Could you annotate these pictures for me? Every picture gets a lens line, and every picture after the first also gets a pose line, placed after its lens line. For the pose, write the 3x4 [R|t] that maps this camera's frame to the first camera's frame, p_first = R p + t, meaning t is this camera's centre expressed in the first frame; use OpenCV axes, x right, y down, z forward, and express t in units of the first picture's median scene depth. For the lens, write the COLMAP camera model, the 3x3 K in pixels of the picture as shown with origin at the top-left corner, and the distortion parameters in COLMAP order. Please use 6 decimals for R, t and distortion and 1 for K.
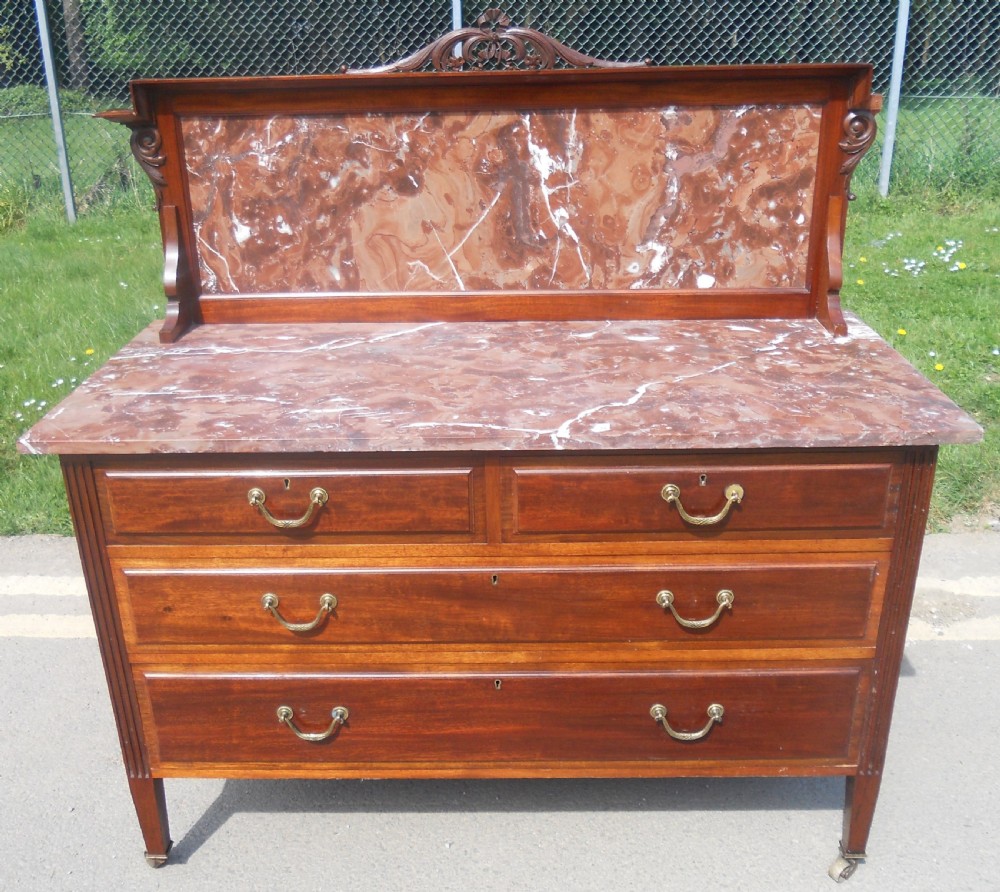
lens RADIAL K [[989.4, 0, 502.5], [0, 989.4, 545.7], [0, 0, 1]] dist [-0.009209, 0.014413]
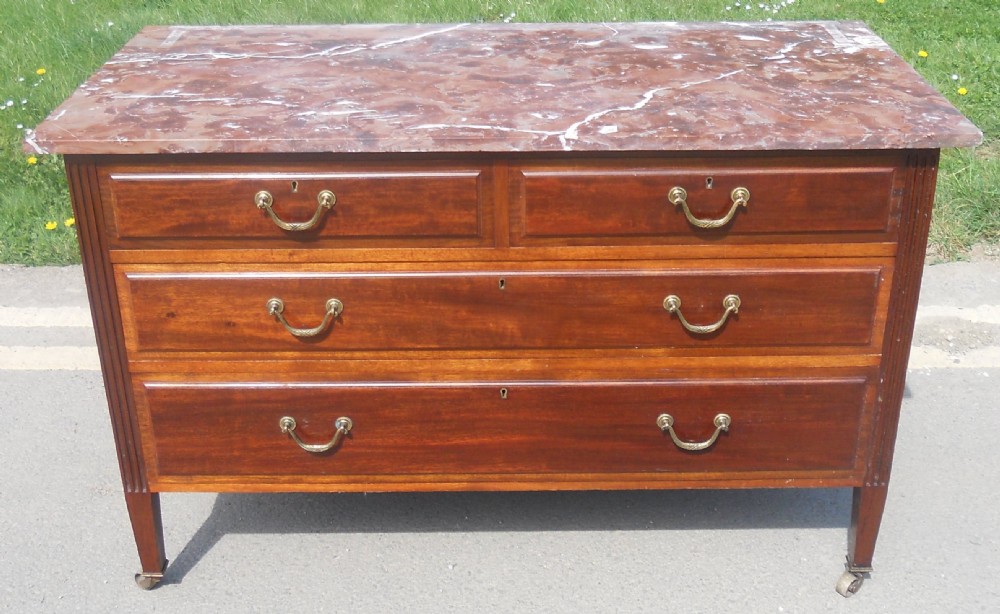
lens RADIAL K [[1119.4, 0, 524.5], [0, 1119.4, 309.8], [0, 0, 1]] dist [-0.006087, 0.008209]
pose [[0.999617, 0.000646, 0.027678, -0.016181], [-0.000808, 0.999983, 0.005848, 0.052731], [-0.027674, -0.005868, 0.999600, -0.128587]]
